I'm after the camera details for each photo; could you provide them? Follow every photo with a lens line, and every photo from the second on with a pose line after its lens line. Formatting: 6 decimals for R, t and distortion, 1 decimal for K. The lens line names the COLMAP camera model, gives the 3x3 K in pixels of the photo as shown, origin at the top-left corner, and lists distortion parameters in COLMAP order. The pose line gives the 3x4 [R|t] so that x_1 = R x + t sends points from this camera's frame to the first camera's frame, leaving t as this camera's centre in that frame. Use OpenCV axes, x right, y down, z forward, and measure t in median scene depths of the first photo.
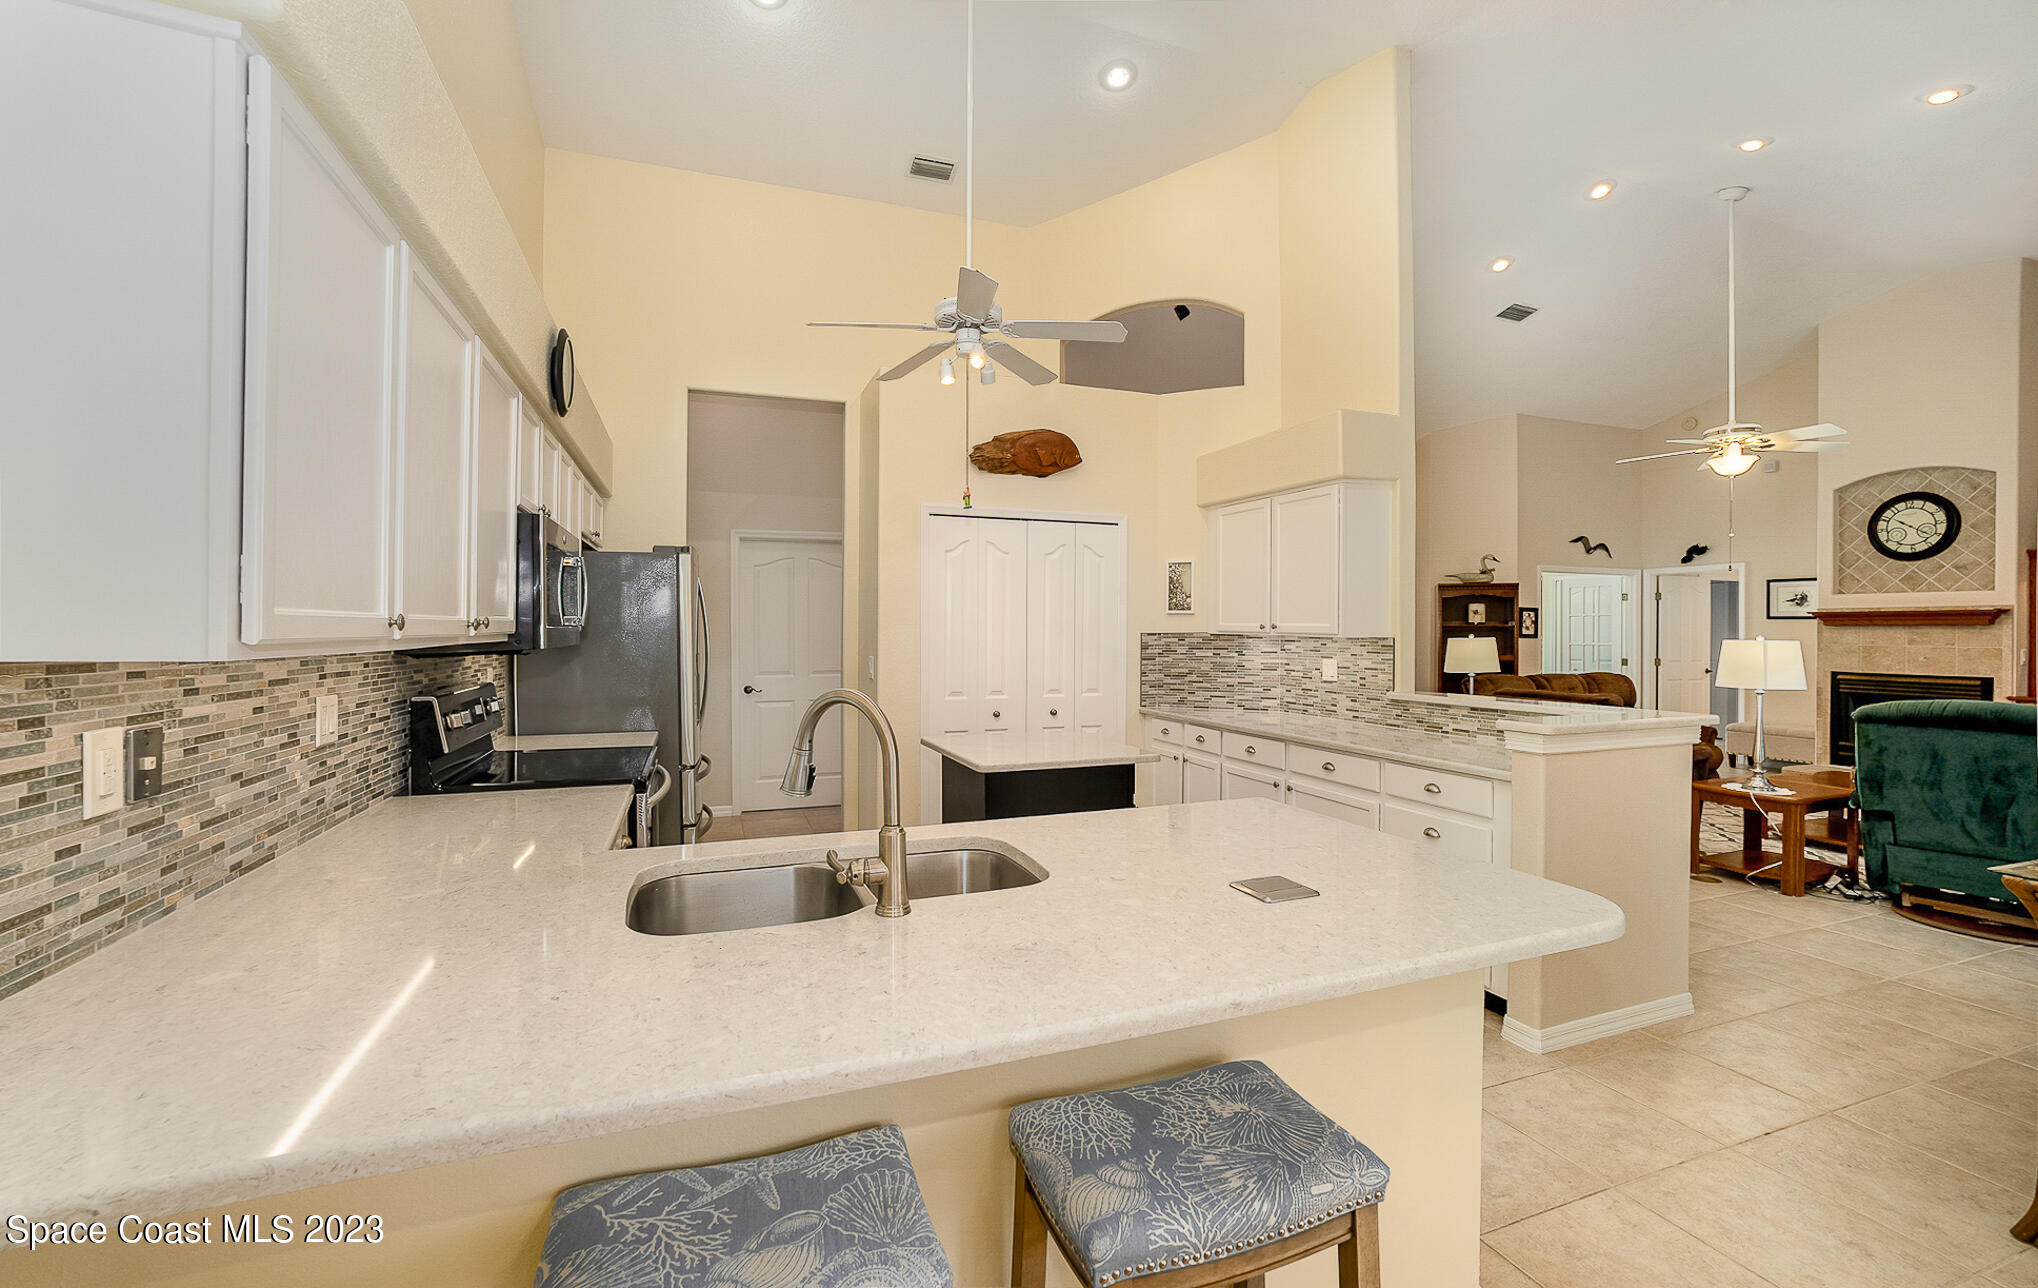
lens RADIAL K [[849.2, 0, 1008.9], [0, 849.2, 632.8], [0, 0, 1]] dist [-0.030643, 0.004738]
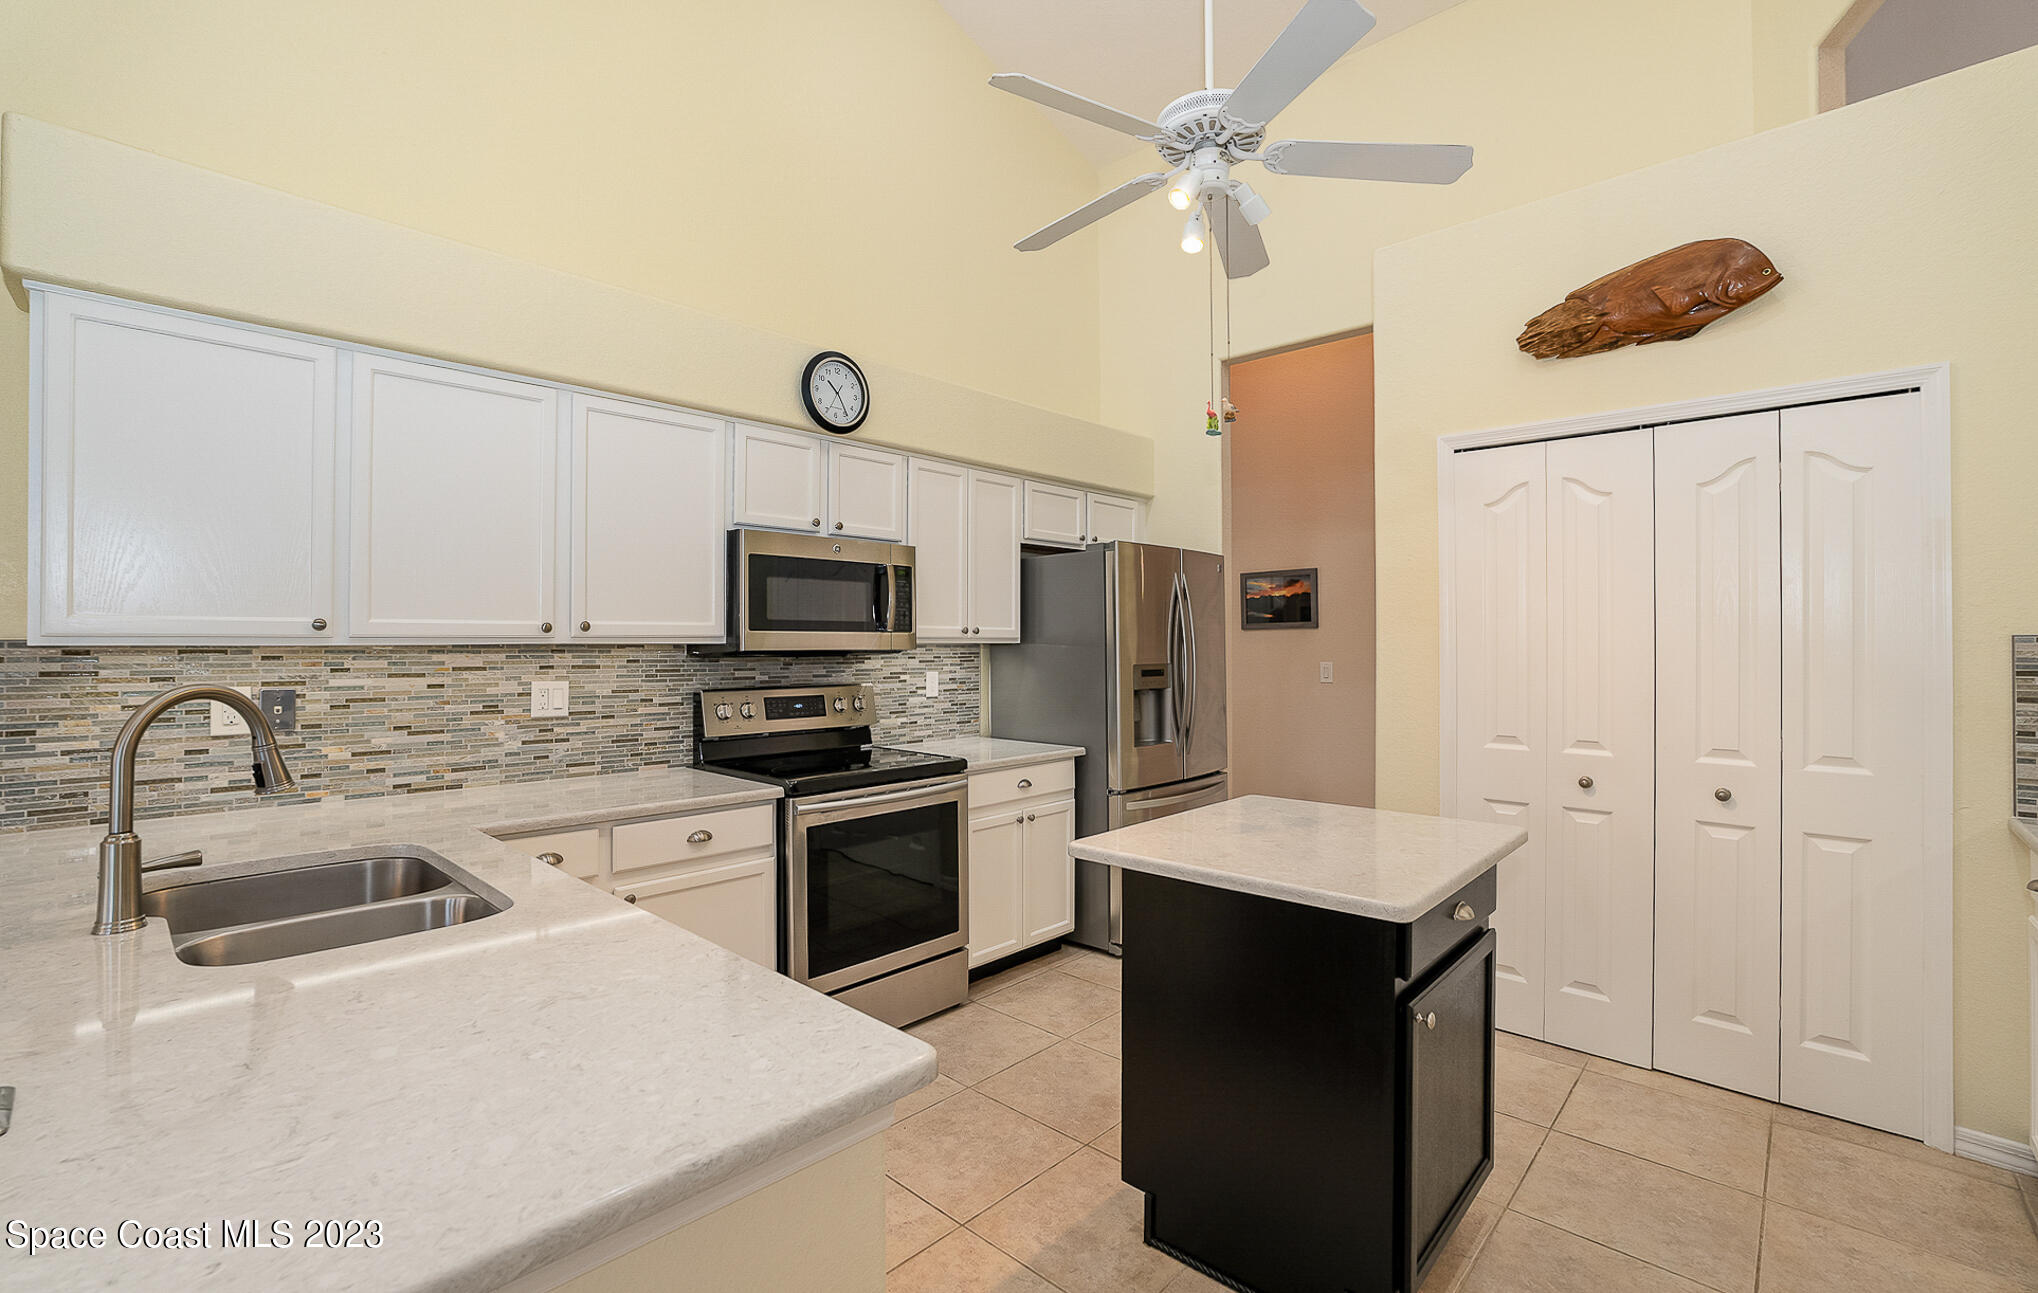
lens RADIAL K [[849.2, 0, 1001.6], [0, 849.2, 640.4], [0, 0, 1]] dist [-0.030643, 0.004738]
pose [[0.457163, -0.007401, -0.889352, 0.294830], [-0.001543, 0.999957, -0.009114, 0.007341], [0.889382, 0.005538, 0.457132, 0.392357]]
